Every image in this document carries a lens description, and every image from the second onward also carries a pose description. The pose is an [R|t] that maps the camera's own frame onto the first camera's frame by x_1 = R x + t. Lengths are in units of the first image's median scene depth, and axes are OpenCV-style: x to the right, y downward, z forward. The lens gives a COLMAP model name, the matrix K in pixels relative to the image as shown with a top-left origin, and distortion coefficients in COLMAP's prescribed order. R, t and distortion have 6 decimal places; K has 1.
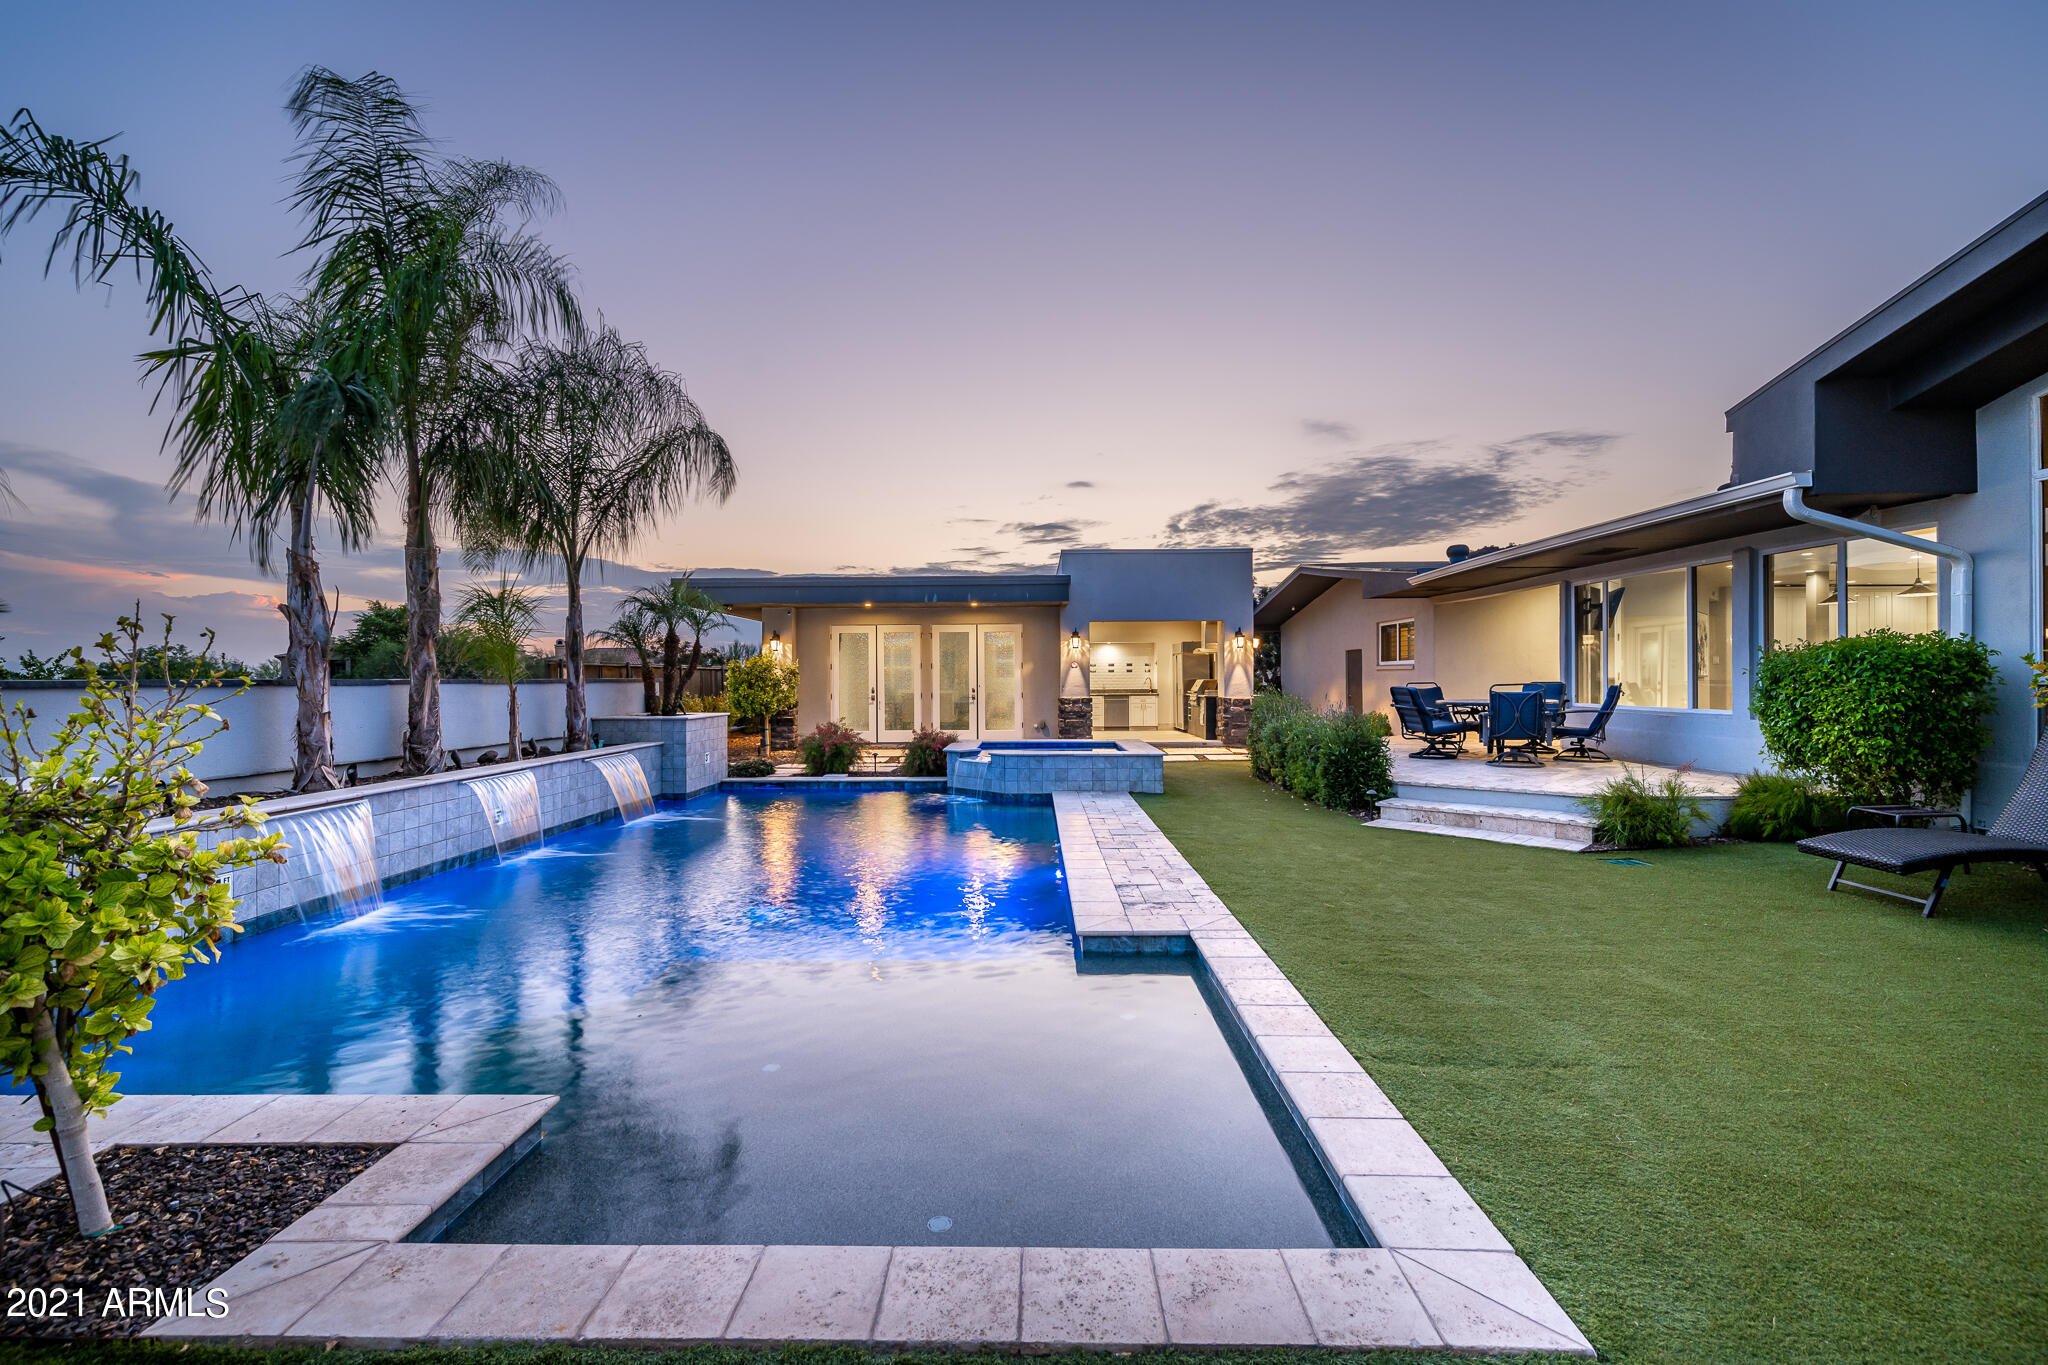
lens RADIAL K [[868.5, 0, 1015.4], [0, 868.5, 673.3], [0, 0, 1]] dist [0.001886, -0.000005]
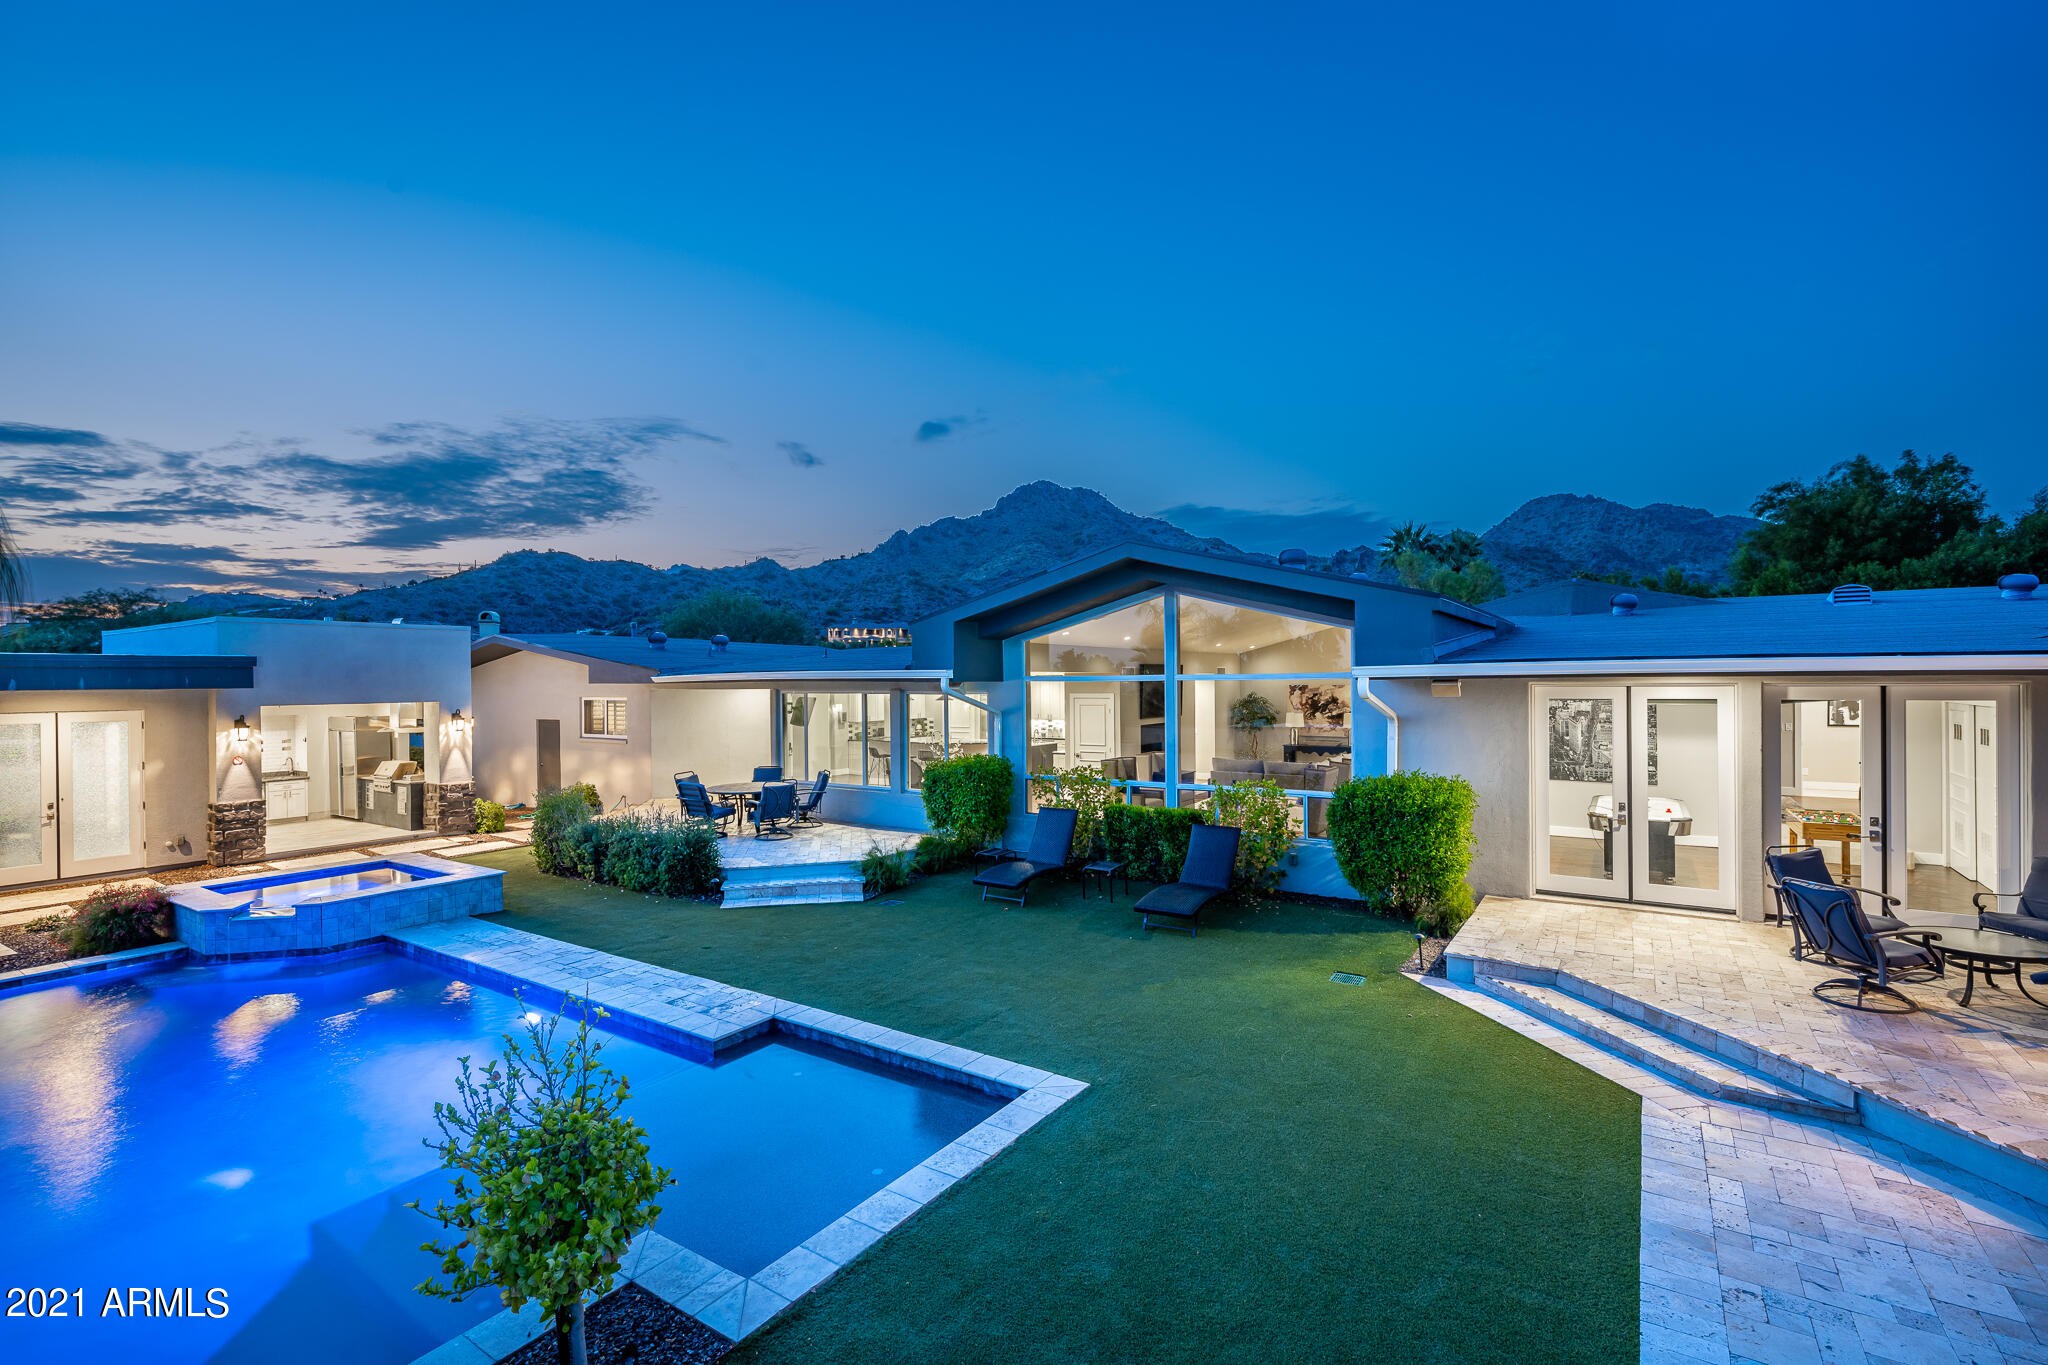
lens RADIAL K [[922.6, 0, 1016.5], [0, 922.6, 679.4], [0, 0, 1]] dist [0.000745, 0.001857]
pose [[0.552885, 0.000822, 0.833257, -0.398383], [0.004695, 0.999981, -0.004102, -0.126708], [-0.833244, 0.006180, 0.552871, -0.121683]]
